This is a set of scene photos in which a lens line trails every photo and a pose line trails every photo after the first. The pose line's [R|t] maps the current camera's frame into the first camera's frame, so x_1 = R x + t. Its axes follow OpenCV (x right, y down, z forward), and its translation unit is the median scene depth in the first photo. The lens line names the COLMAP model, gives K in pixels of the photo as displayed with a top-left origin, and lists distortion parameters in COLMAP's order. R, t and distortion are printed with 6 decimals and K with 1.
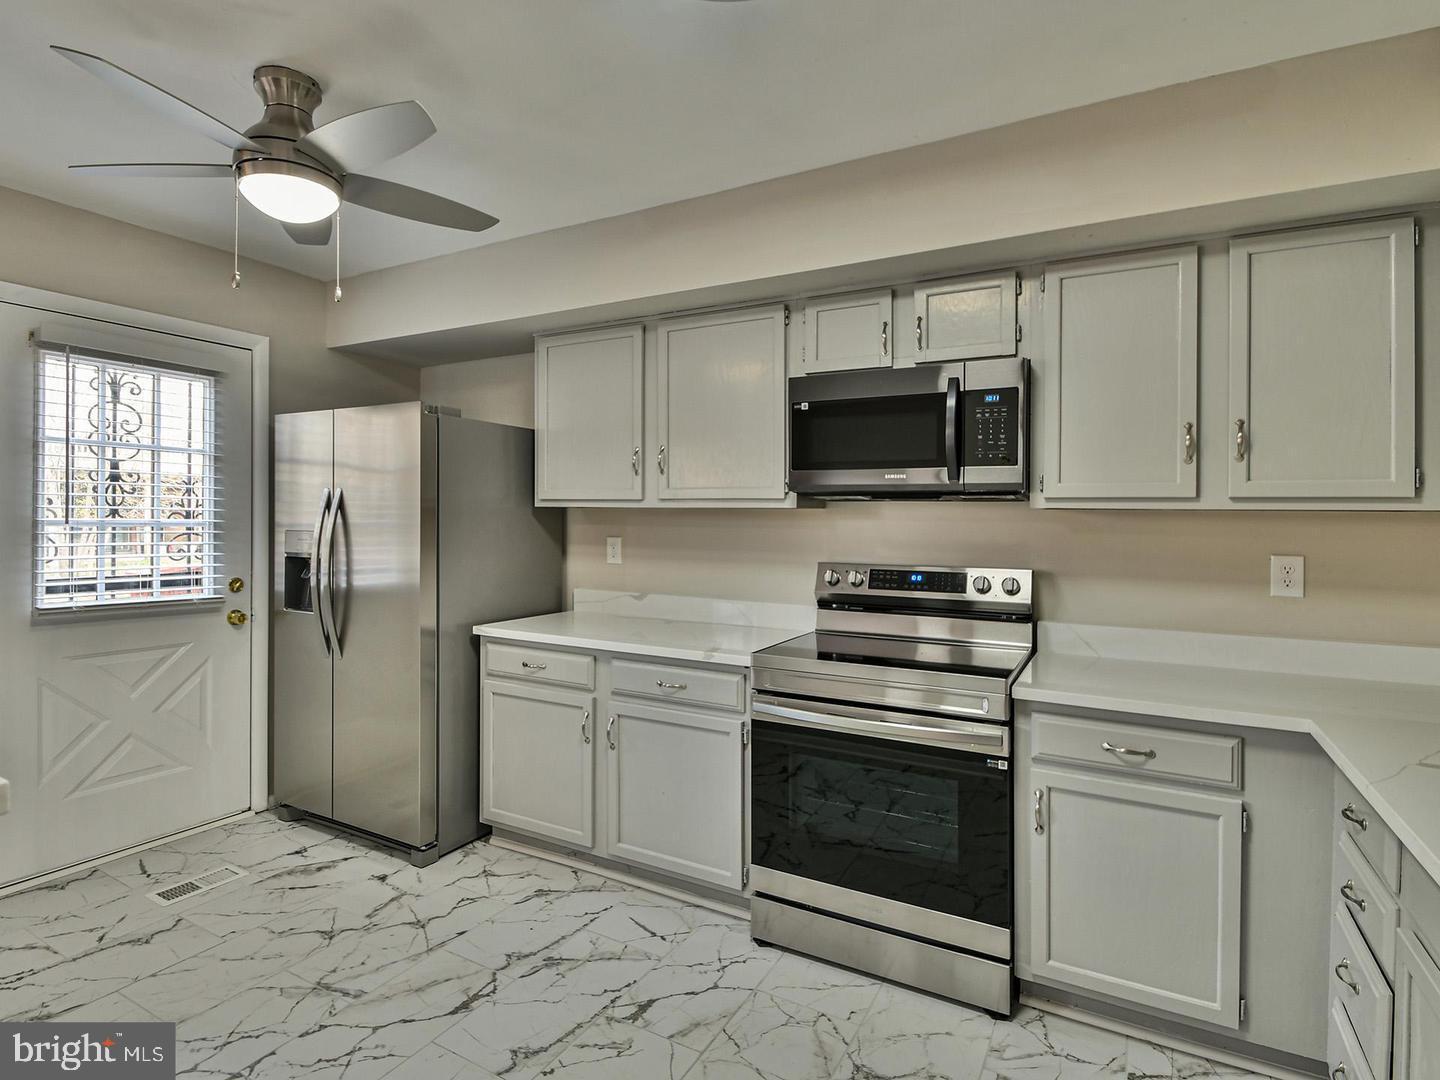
lens RADIAL K [[766.6, 0, 696.4], [0, 766.6, 533.5], [0, 0, 1]] dist [-0.004261, -0.000932]
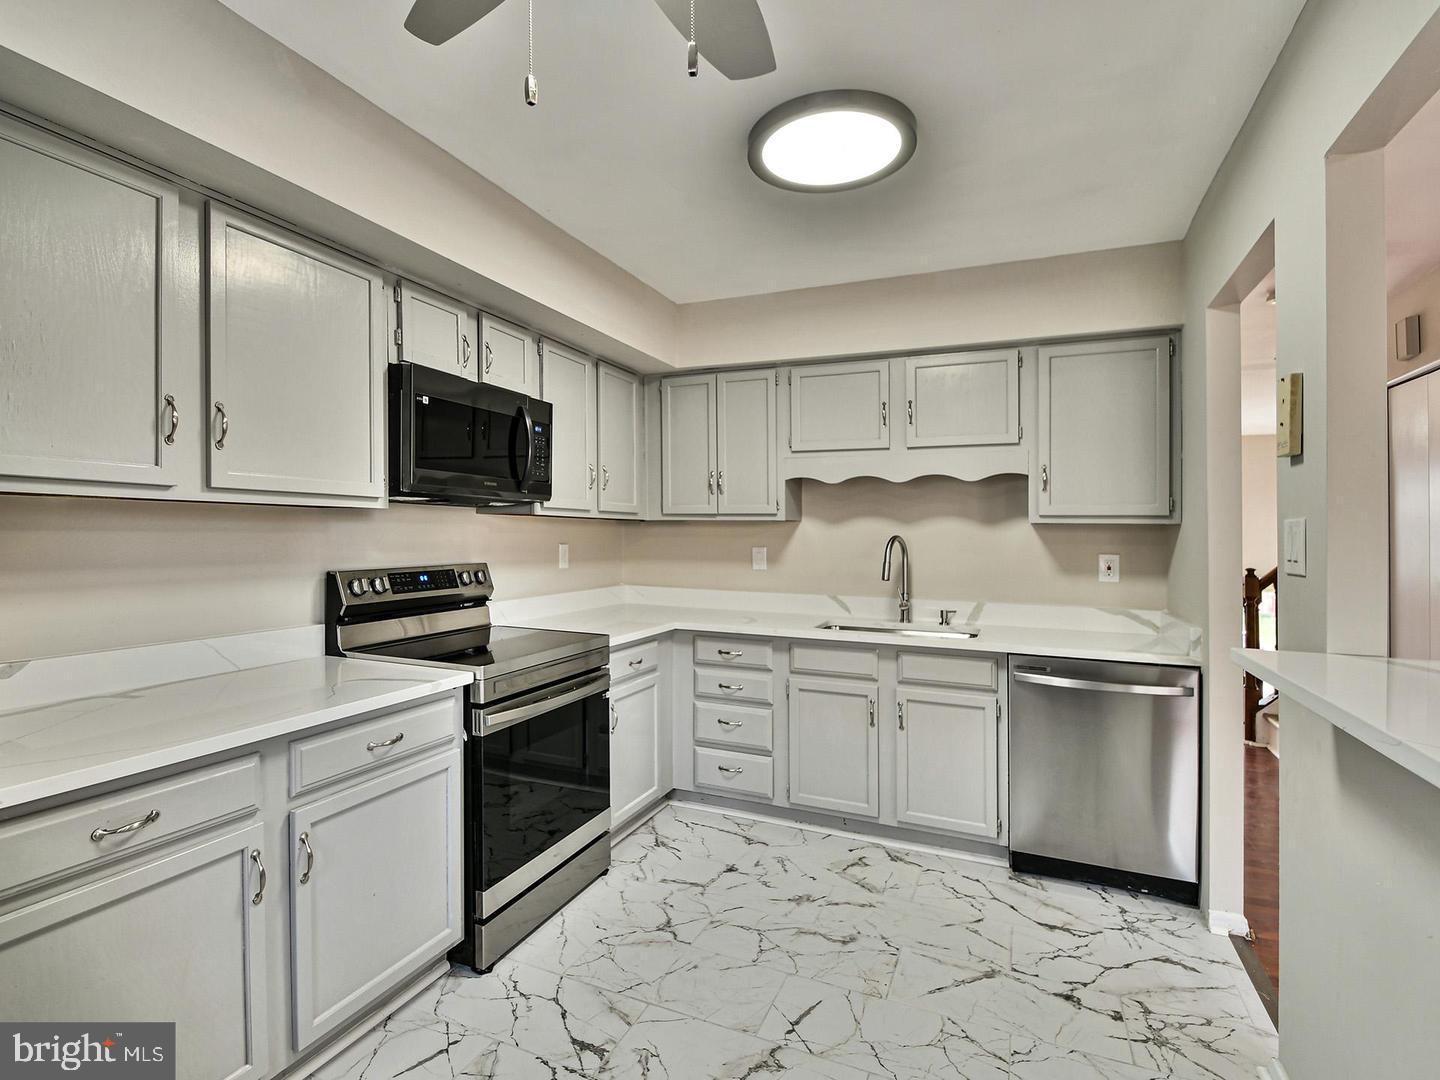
lens RADIAL K [[733.0, 0, 722.3], [0, 733.0, 531.8], [0, 0, 1]] dist [0.000650, 0.000022]
pose [[-0.126765, -0.012172, 0.991858, -0.615067], [0.009814, 0.999860, 0.013524, -0.012039], [-0.991884, 0.011448, -0.126628, 0.595513]]
